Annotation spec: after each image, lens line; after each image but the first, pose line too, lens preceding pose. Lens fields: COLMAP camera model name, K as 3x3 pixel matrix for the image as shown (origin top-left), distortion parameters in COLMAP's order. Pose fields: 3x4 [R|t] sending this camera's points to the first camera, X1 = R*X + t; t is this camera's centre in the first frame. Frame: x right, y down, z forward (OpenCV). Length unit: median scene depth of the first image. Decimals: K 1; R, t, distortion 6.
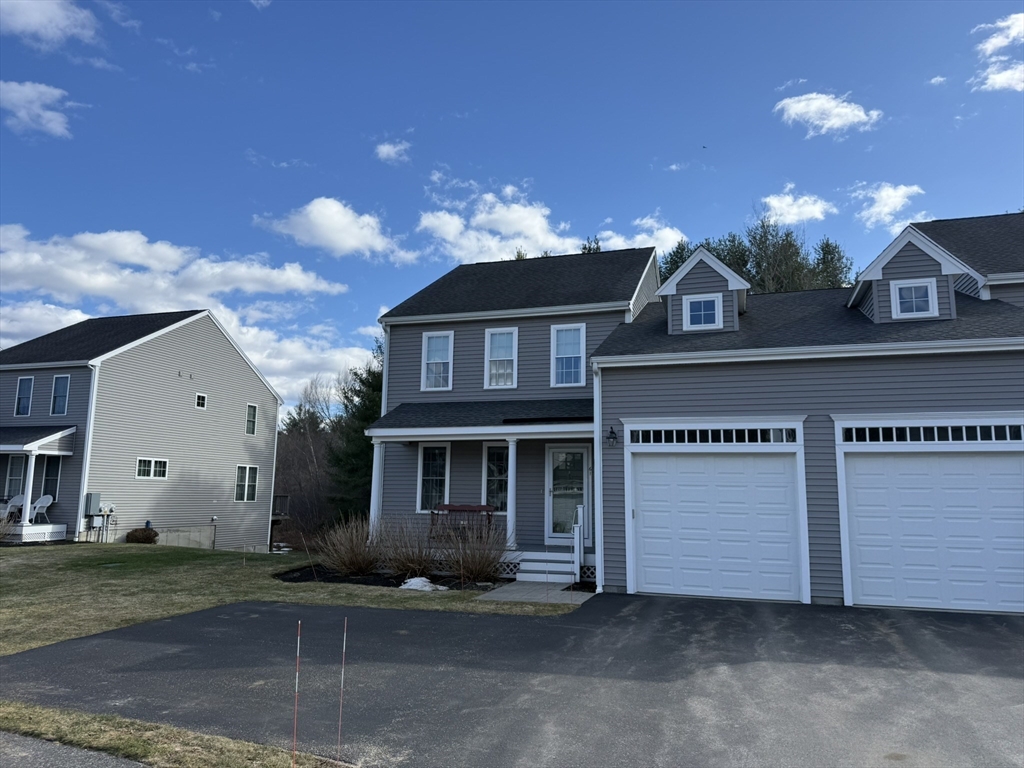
lens RADIAL K [[716.4, 0, 517.4], [0, 716.4, 388.6], [0, 0, 1]] dist [0.096475, -0.157795]
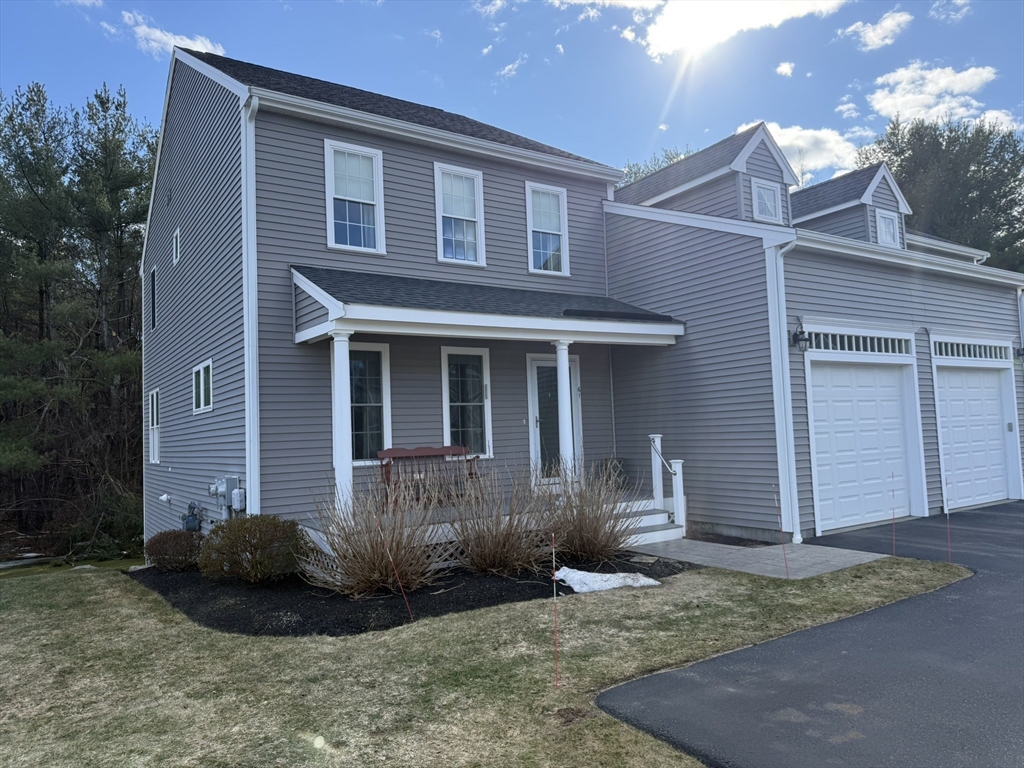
lens RADIAL K [[716.4, 0, 517.4], [0, 716.4, 388.6], [0, 0, 1]] dist [0.096475, -0.157795]
pose [[0.637304, 0.010105, 0.770546, -0.594755], [-0.067769, 0.996775, 0.042979, 0.097629], [-0.767627, -0.079610, 0.635934, 0.673024]]
